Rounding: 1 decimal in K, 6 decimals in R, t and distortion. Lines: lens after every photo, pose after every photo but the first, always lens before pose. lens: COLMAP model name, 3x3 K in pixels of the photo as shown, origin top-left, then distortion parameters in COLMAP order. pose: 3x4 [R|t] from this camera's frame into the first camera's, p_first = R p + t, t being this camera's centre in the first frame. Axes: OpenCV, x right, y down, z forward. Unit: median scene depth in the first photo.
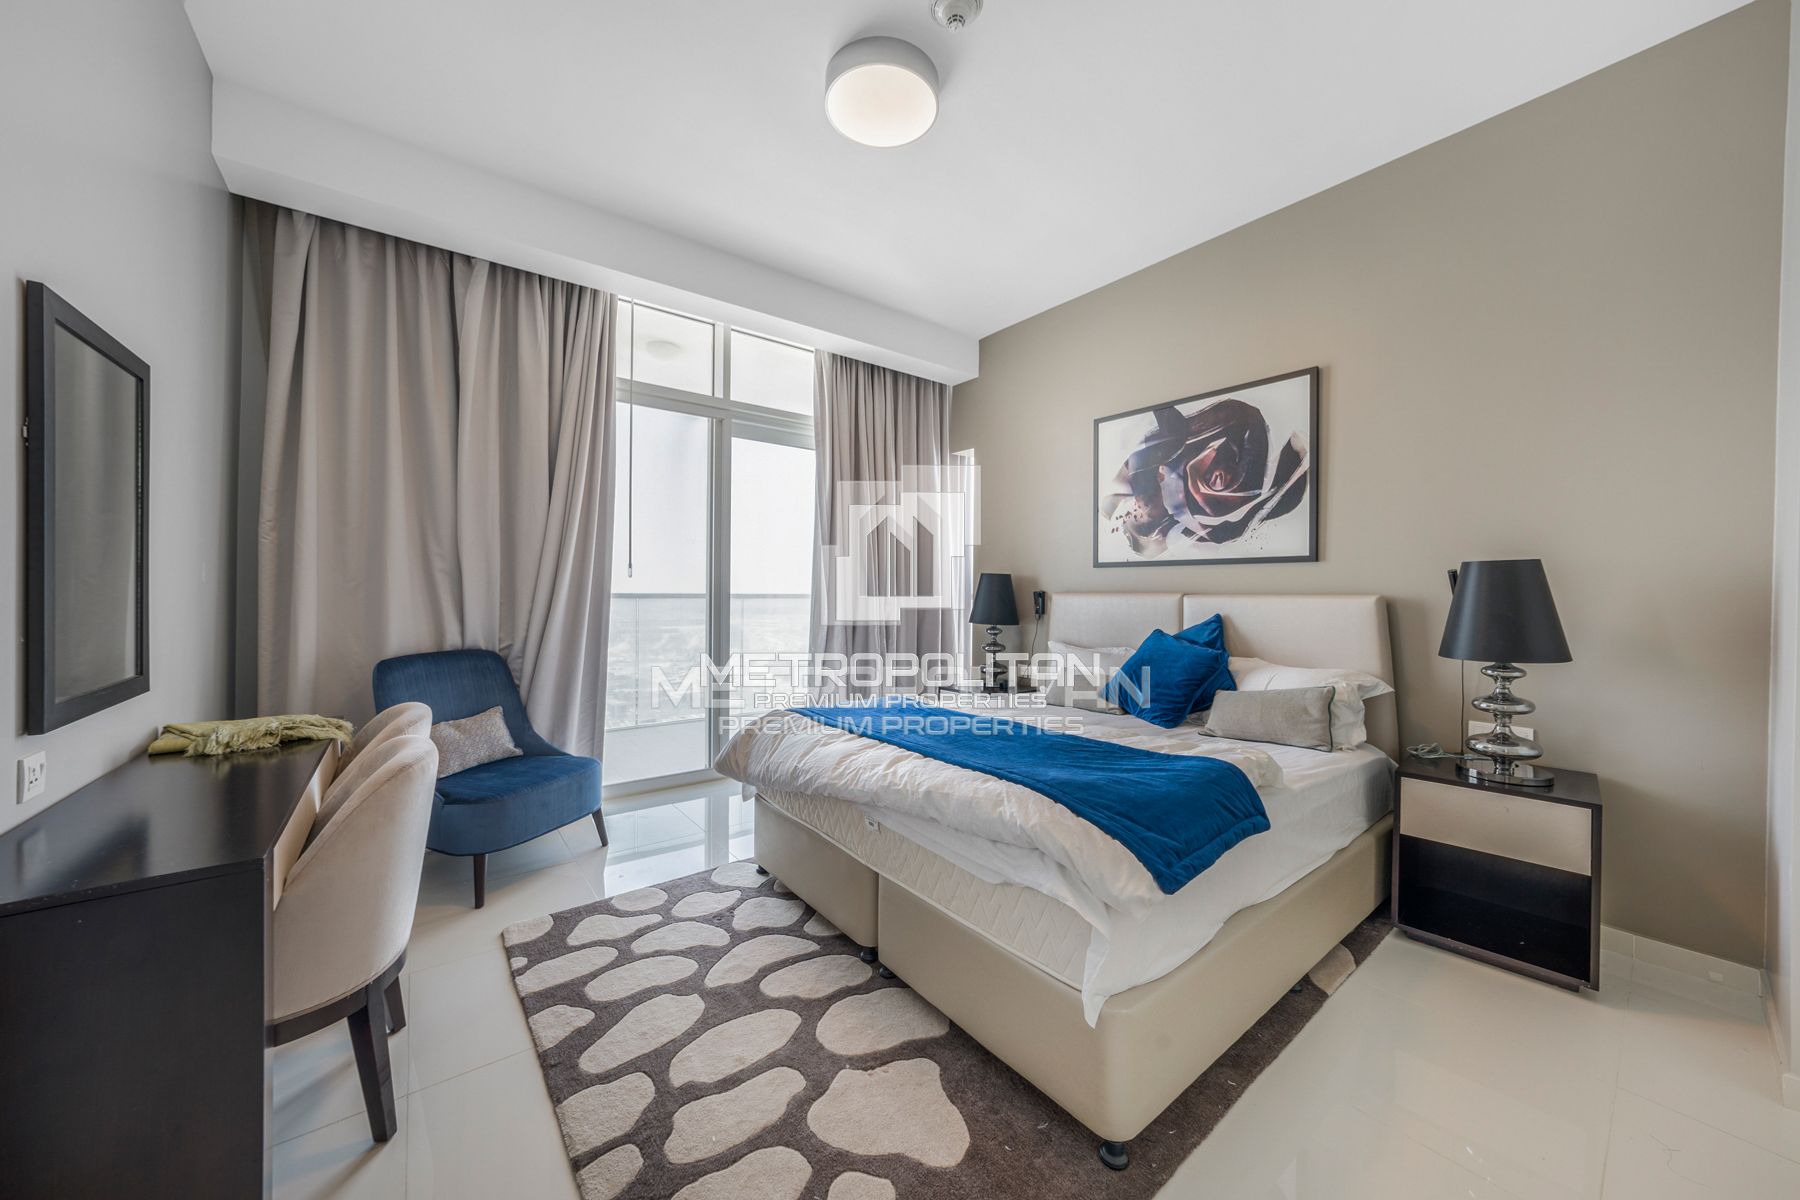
lens RADIAL K [[651.7, 0, 903.4], [0, 651.7, 586.5], [0, 0, 1]] dist [-0.021594, 0.005703]
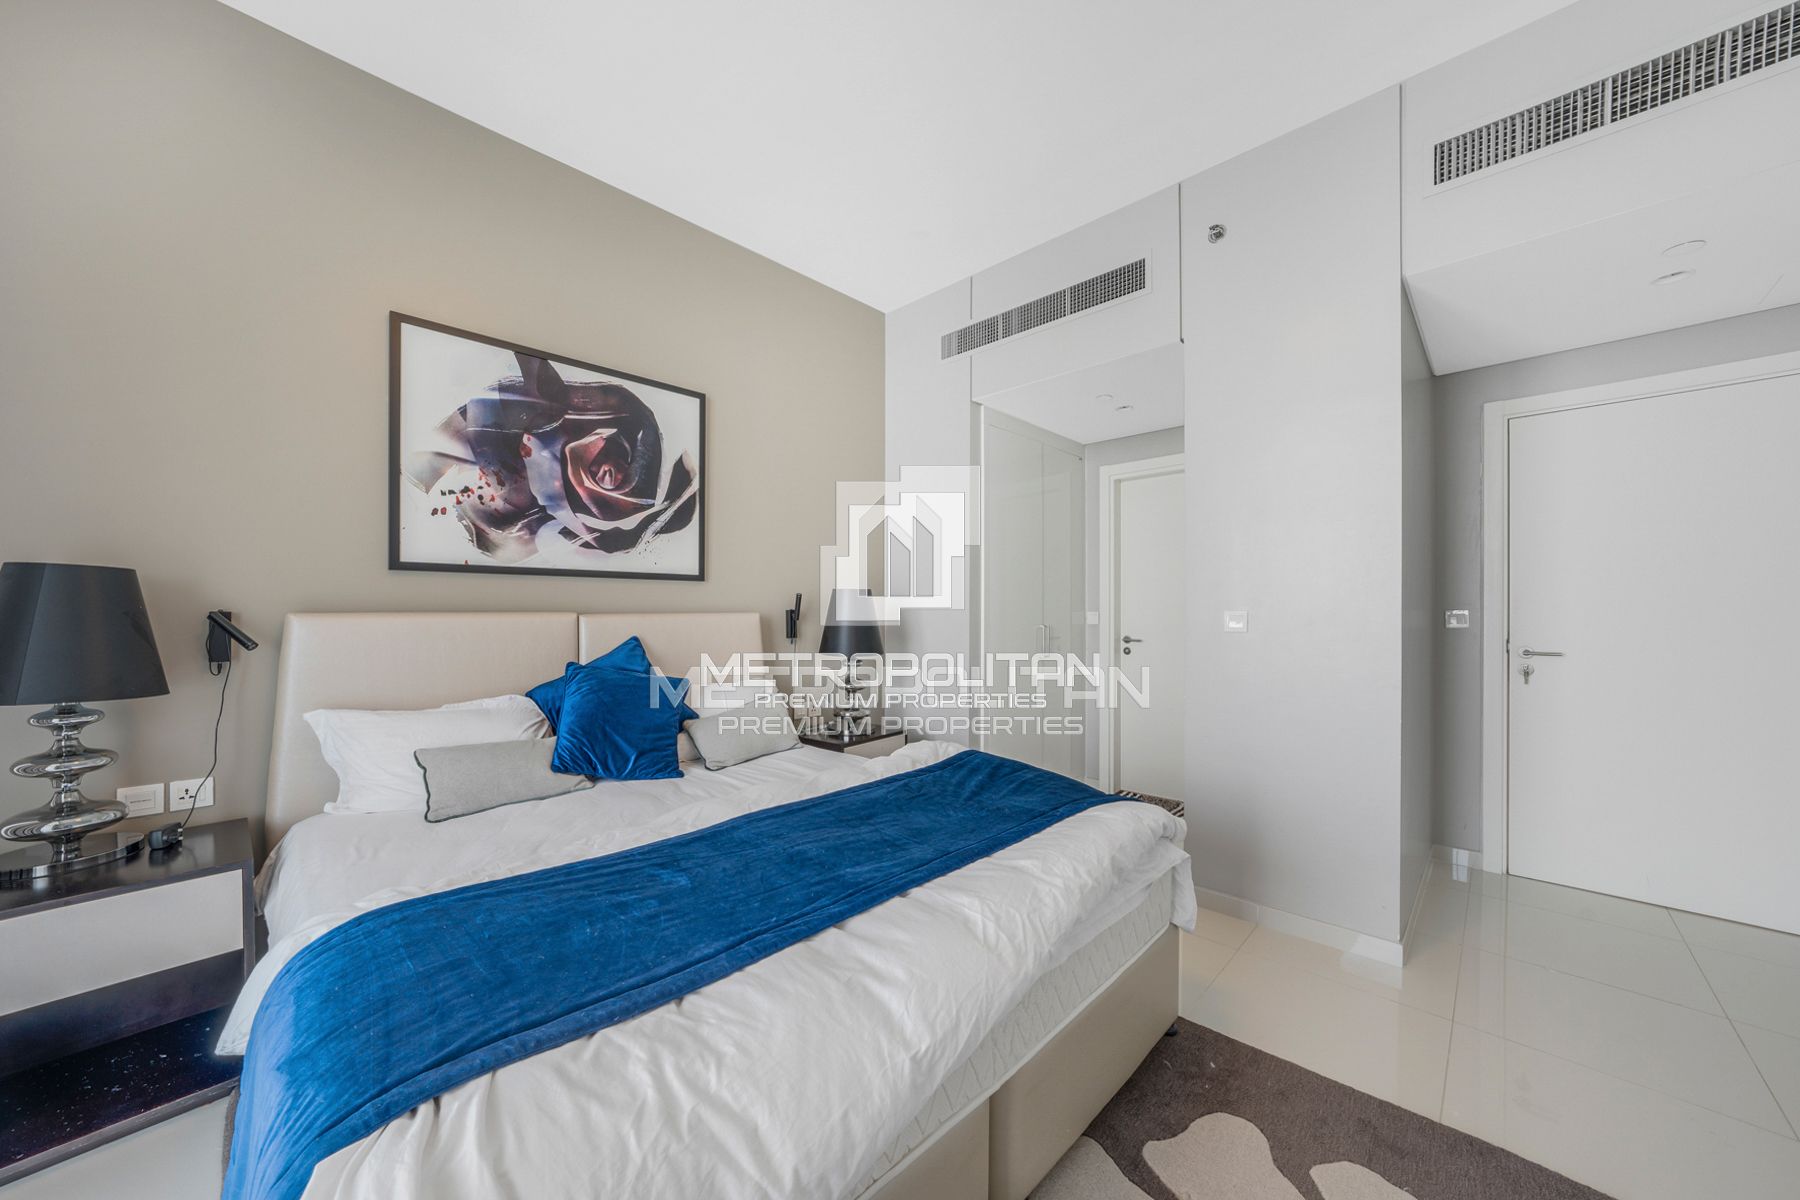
lens RADIAL K [[651.7, 0, 910.4], [0, 651.7, 608.9], [0, 0, 1]] dist [-0.021594, 0.005703]
pose [[-0.172882, -0.005217, 0.984929, -0.384652], [-0.008632, 0.999956, 0.003782, -0.000683], [-0.984905, -0.007848, -0.172919, 0.723233]]
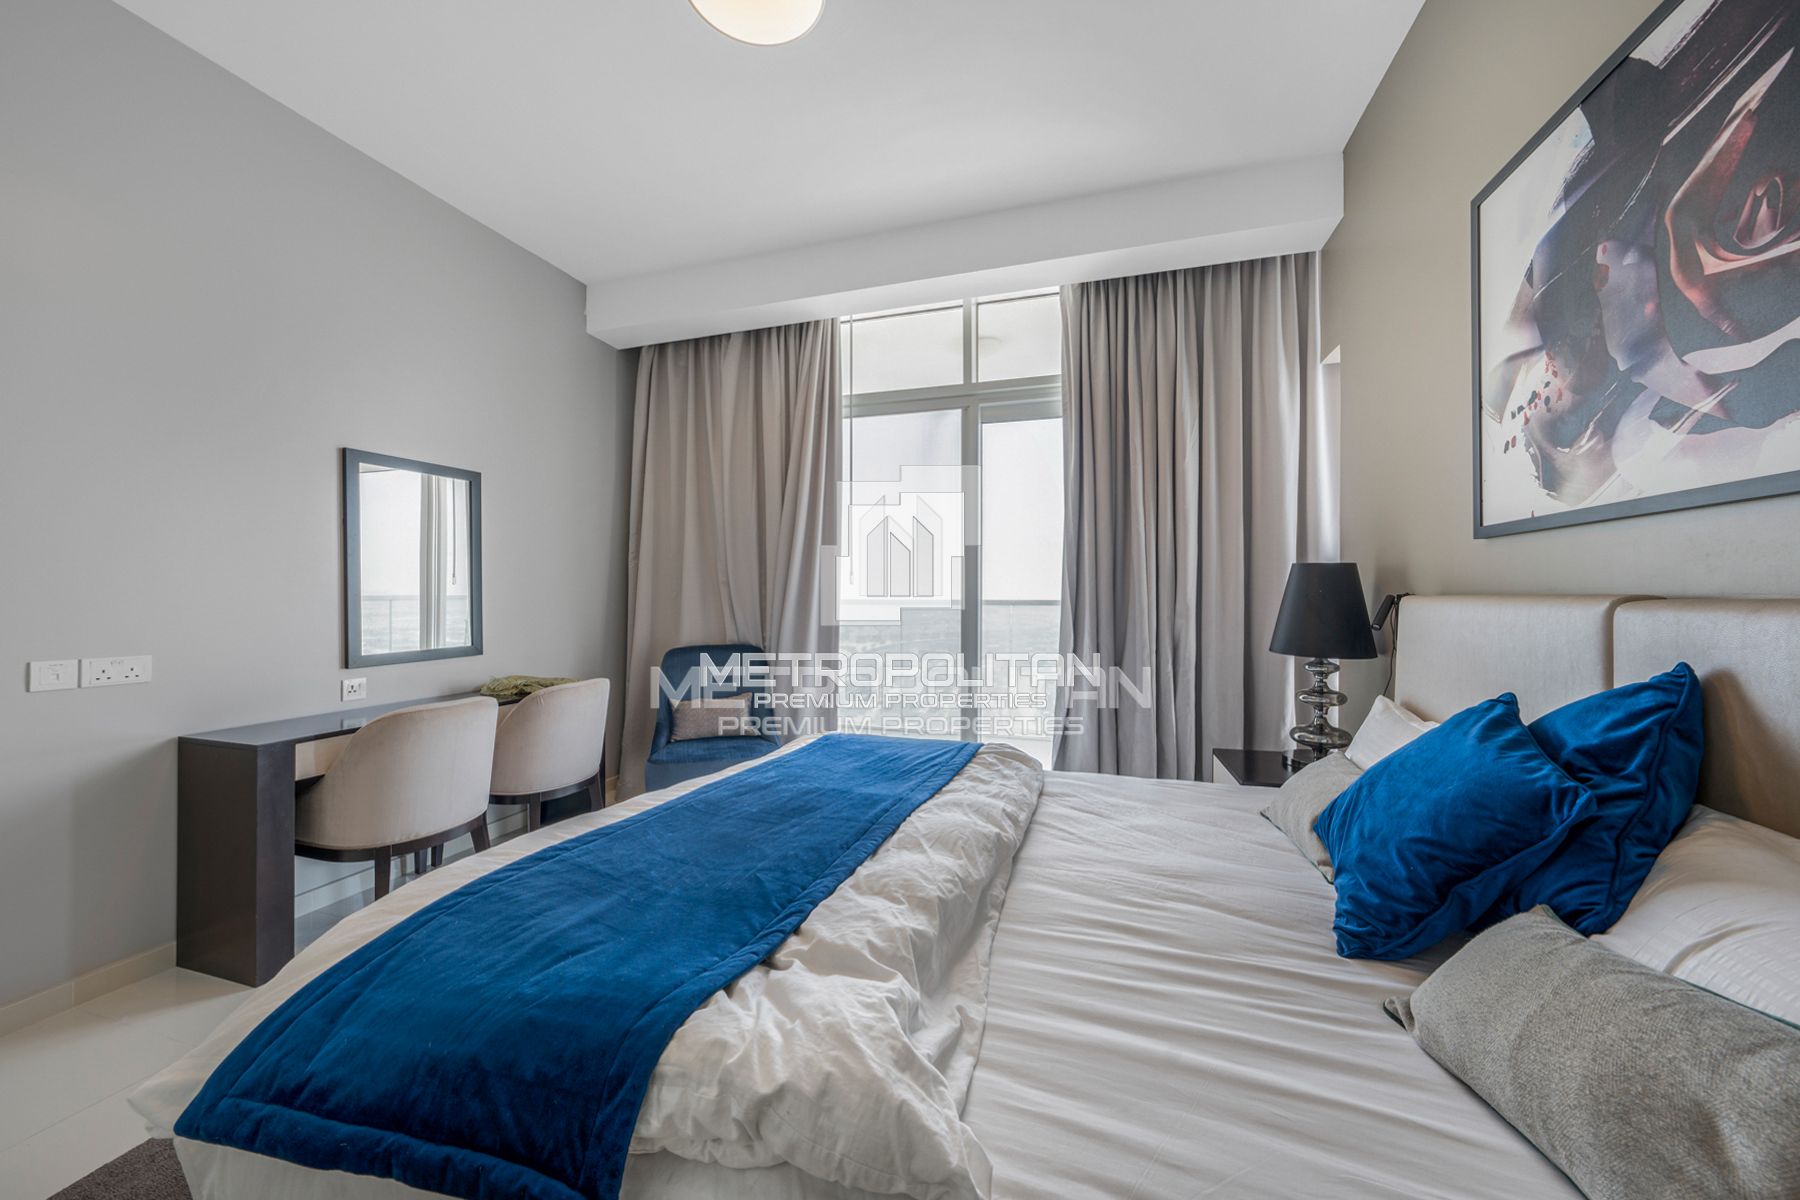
lens RADIAL K [[651.7, 0, 875.3], [0, 651.7, 592.4], [0, 0, 1]] dist [-0.021594, 0.005703]
pose [[0.550556, -0.012141, -0.834710, 0.480729], [0.008785, 0.999923, -0.008750, 0.007440], [0.834752, -0.002516, 0.550620, 0.479153]]
